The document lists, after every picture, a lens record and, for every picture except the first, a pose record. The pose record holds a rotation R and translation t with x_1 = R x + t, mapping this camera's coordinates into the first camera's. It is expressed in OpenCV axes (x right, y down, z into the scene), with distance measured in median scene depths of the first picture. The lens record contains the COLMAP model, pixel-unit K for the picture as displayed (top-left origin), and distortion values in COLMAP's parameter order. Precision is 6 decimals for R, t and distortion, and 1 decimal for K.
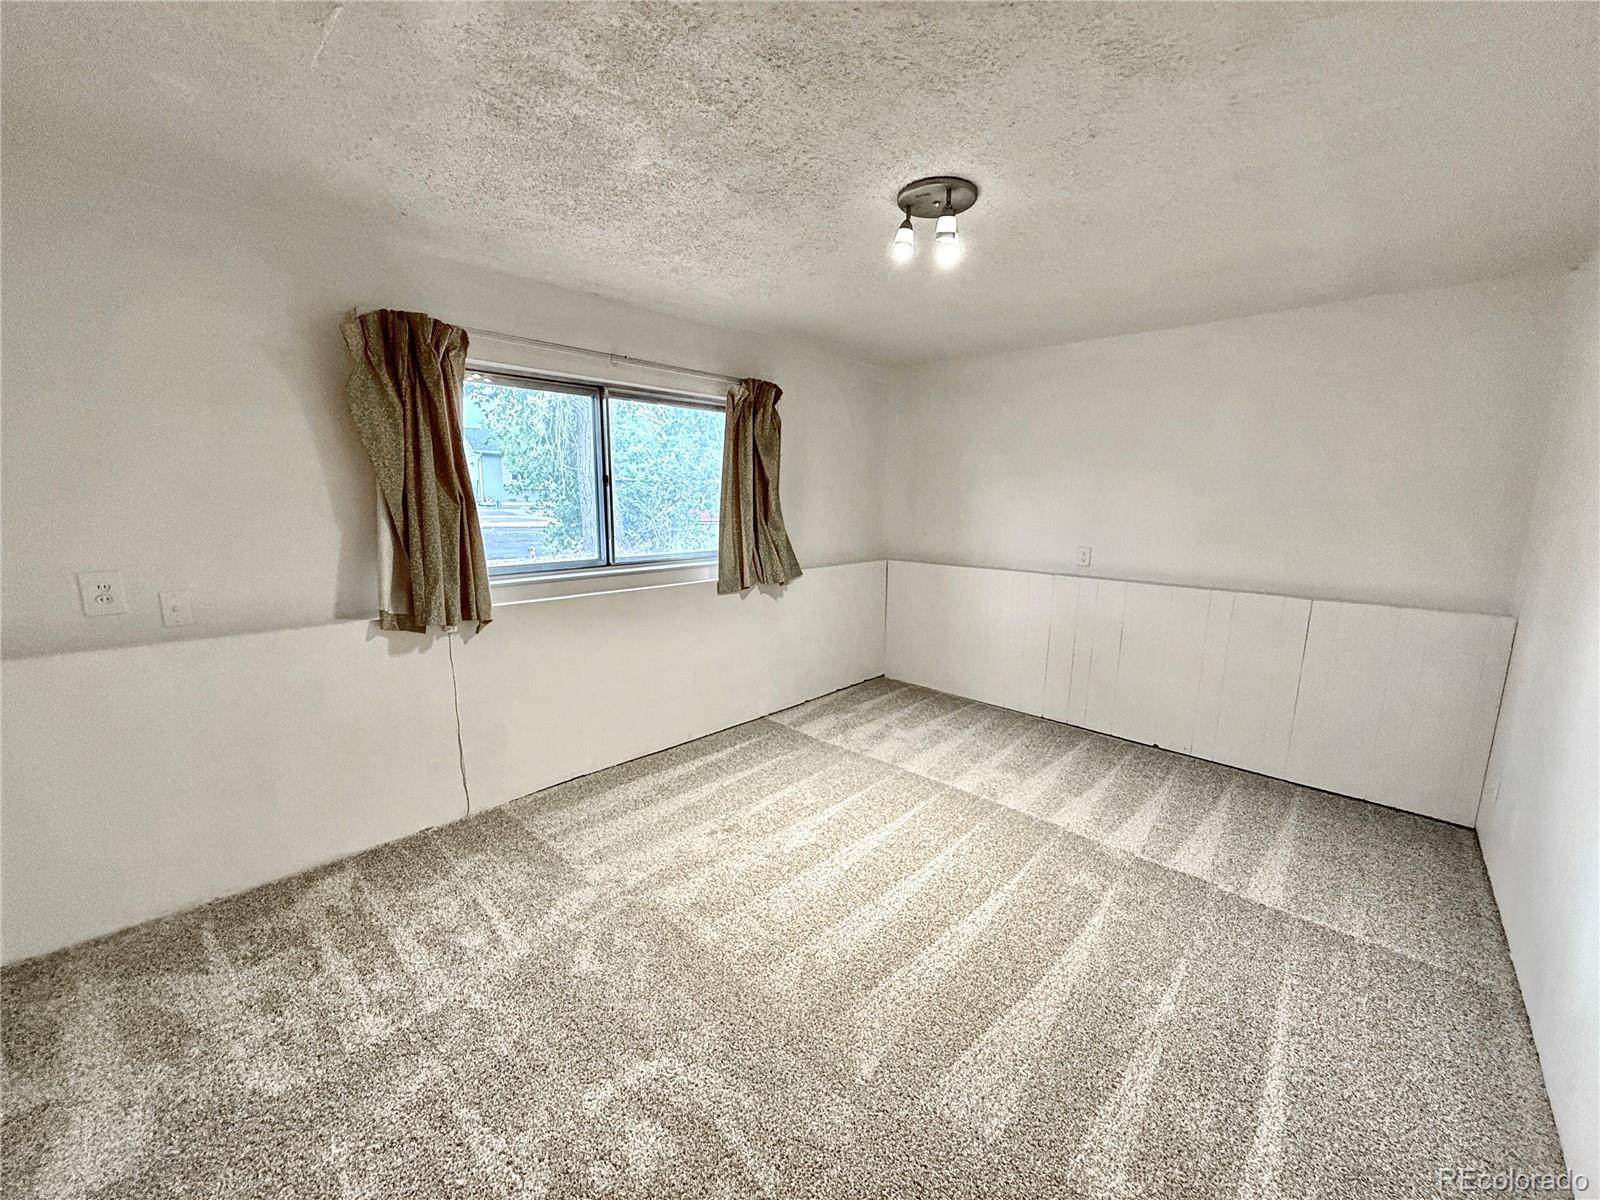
lens RADIAL K [[640.9, 0, 800.0], [0, 640.9, 600.0], [0, 0, 1]] dist [0.000744, -0.000115]
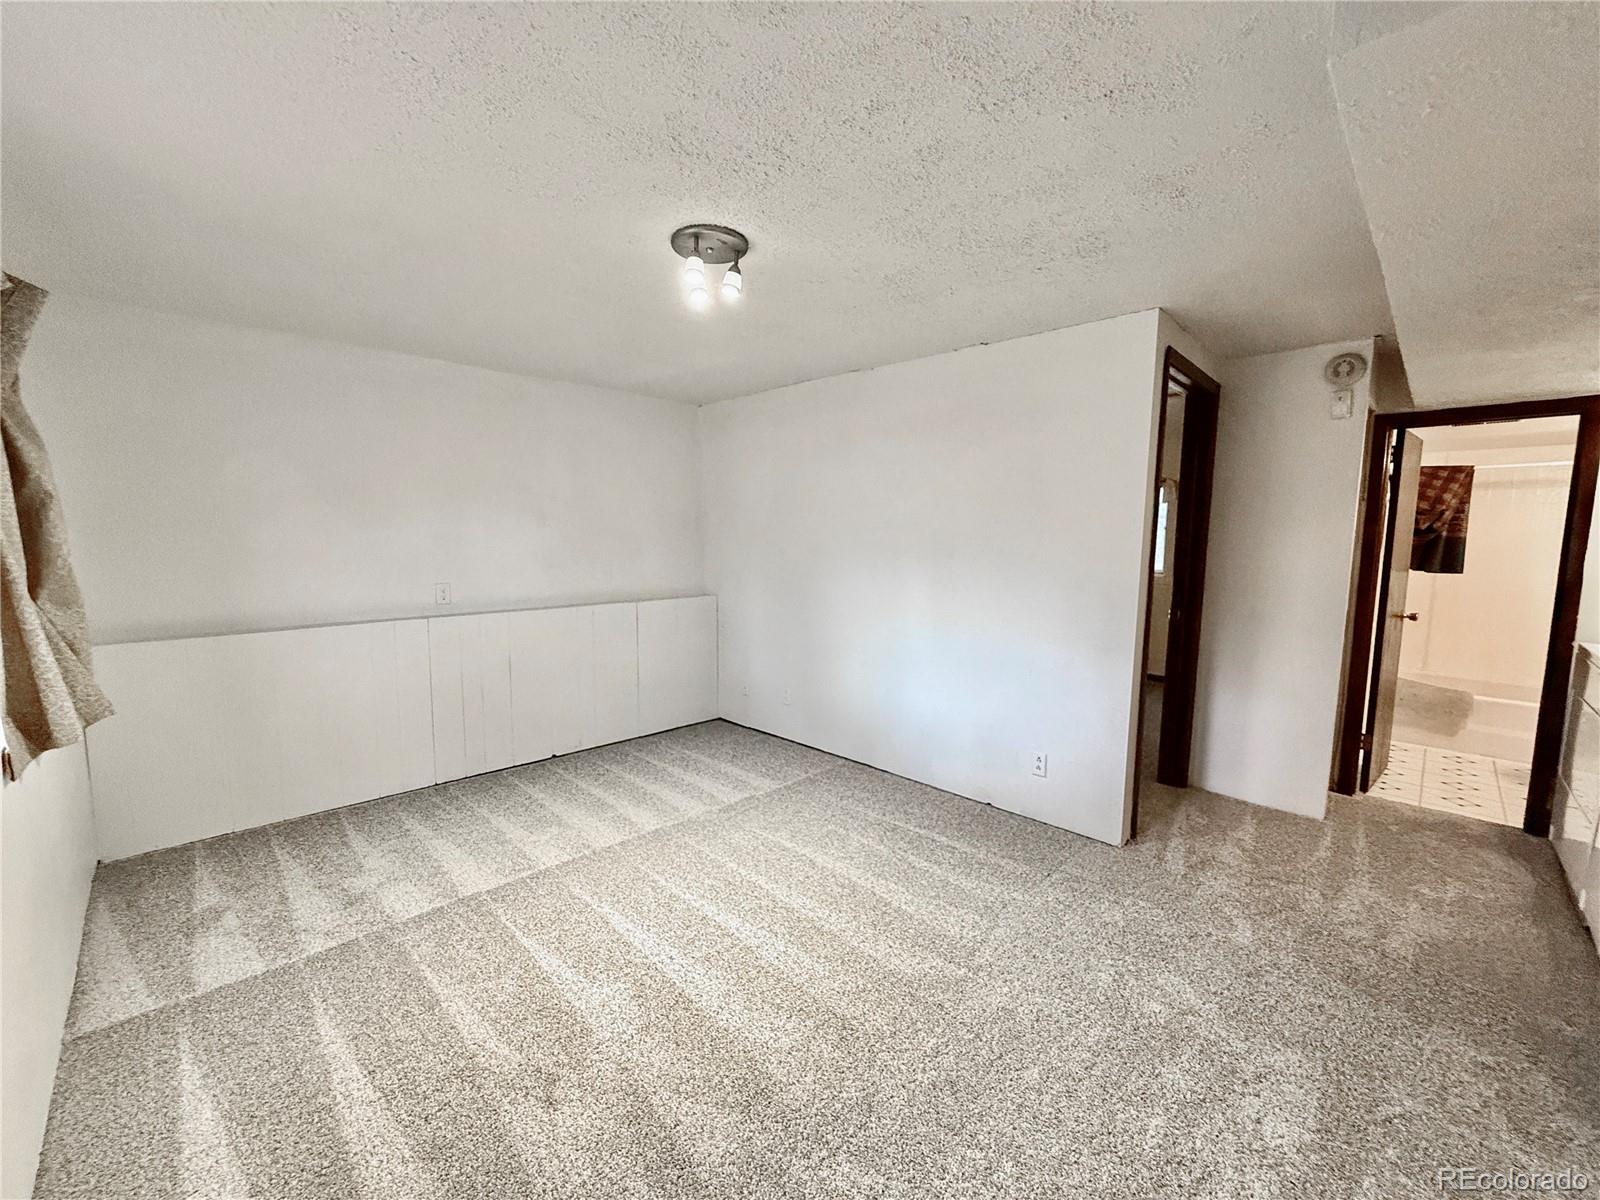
lens RADIAL K [[640.9, 0, 800.0], [0, 640.9, 600.0], [0, 0, 1]] dist [0.000744, -0.000115]
pose [[0.036925, -0.114887, 0.992692, -0.525938], [0.157740, 0.981586, 0.107734, -0.091821], [-0.986790, 0.152609, 0.054367, 0.538320]]
